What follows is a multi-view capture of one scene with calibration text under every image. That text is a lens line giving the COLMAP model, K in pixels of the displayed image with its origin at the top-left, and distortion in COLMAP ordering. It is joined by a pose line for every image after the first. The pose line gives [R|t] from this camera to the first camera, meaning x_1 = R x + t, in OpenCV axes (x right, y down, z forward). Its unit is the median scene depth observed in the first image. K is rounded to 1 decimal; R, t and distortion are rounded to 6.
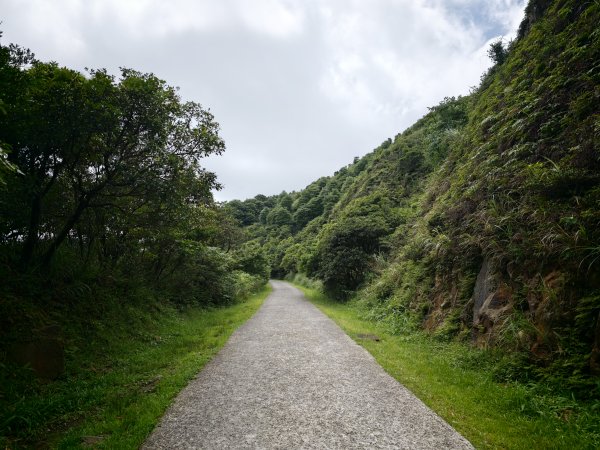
lens RADIAL K [[406.0, 0, 307.0], [0, 406.0, 216.7], [0, 0, 1]] dist [0.008002, -0.002009]
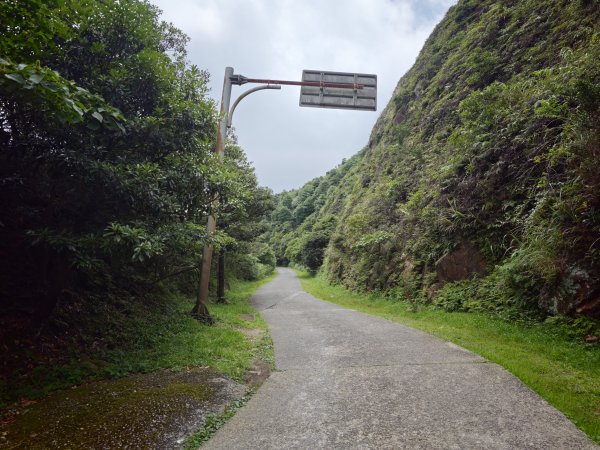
lens RADIAL K [[406.0, 0, 307.0], [0, 406.0, 216.7], [0, 0, 1]] dist [0.008002, -0.002009]
pose [[0.997878, -0.063925, -0.012347, 0.023715], [0.064309, 0.997359, 0.033749, -0.032870], [0.010157, -0.034471, 0.999354, -0.218624]]
